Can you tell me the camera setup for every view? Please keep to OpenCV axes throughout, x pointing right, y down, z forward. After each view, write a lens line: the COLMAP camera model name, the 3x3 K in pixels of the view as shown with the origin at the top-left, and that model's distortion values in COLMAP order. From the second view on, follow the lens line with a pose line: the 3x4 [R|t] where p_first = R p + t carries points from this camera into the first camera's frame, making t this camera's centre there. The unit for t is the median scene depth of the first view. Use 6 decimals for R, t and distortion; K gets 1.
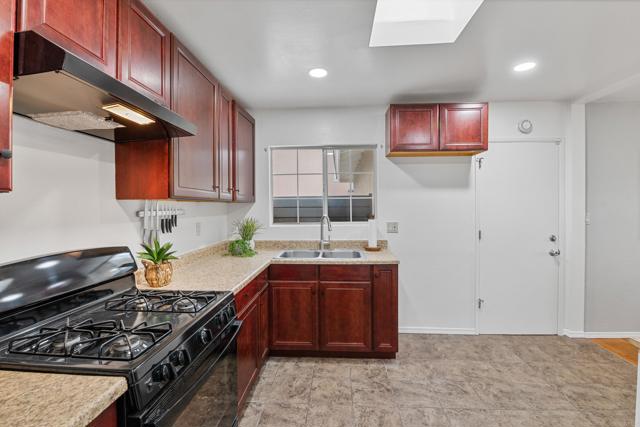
lens RADIAL K [[286.3, 0, 321.8], [0, 286.3, 211.0], [0, 0, 1]] dist [-0.002008, -0.009435]
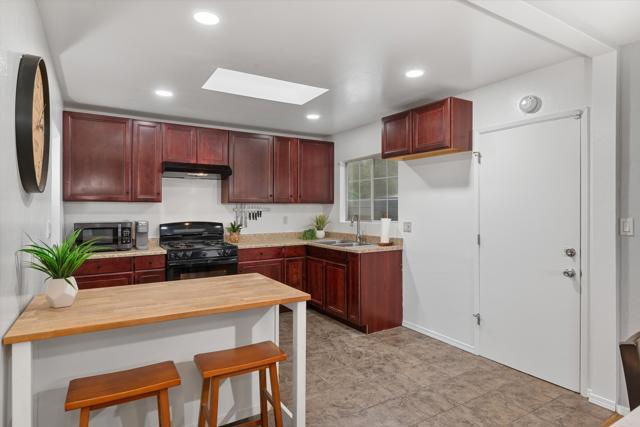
lens RADIAL K [[362.9, 0, 319.1], [0, 362.9, 209.8], [0, 0, 1]] dist [0.002820, 0.000421]
pose [[0.567576, 0.008060, -0.823281, 1.353704], [-0.016637, 0.999860, -0.001680, 0.002897], [0.823153, 0.014651, 0.567631, -0.031424]]
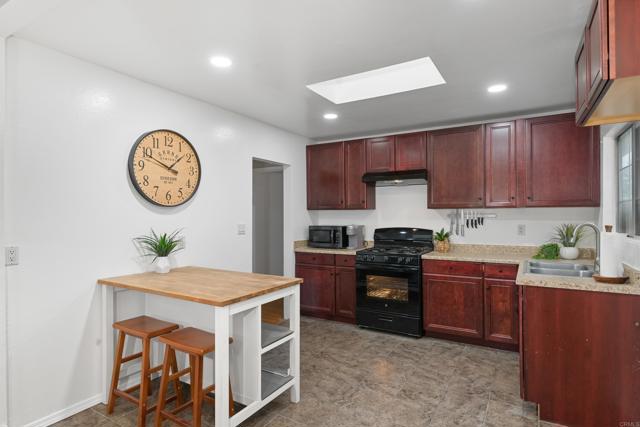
lens RADIAL K [[347.6, 0, 320.0], [0, 347.6, 213.5], [0, 0, 1]] dist [0.000832, 0.000316]
pose [[-0.464097, 0.003199, -0.885779, 1.273304], [-0.008928, 0.999926, 0.008289, -0.012330], [0.885739, 0.011755, -0.464034, 0.888008]]
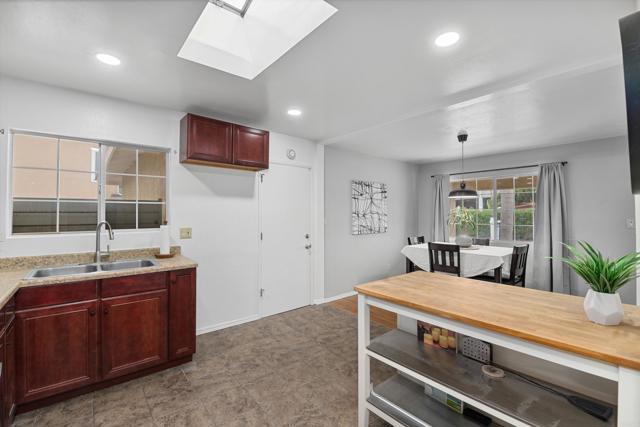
lens RADIAL K [[276.9, 0, 320.7], [0, 276.9, 209.6], [0, 0, 1]] dist [-0.000252, -0.009894]
pose [[0.723872, 0.017442, 0.689714, -0.097898], [0.006112, 0.999479, -0.031691, 0.009915], [-0.689907, 0.027156, 0.723388, -0.045174]]
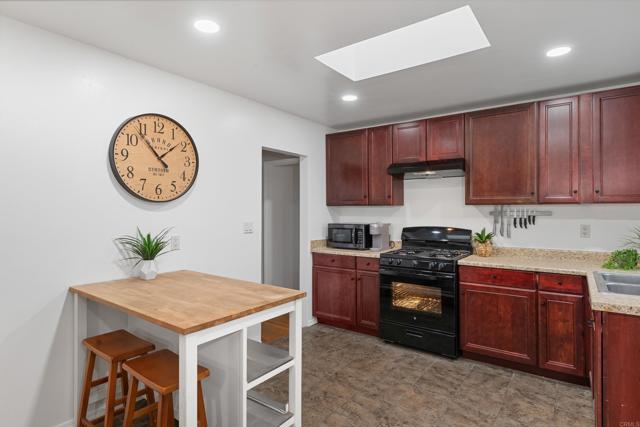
lens RADIAL K [[345.1, 0, 319.1], [0, 345.1, 208.9], [0, 0, 1]] dist [0.000901, -0.000446]
pose [[-0.547834, 0.001567, -0.836585, 1.068618], [-0.011015, 0.999898, 0.009086, -0.015798], [0.836514, 0.014192, -0.547761, 0.844890]]
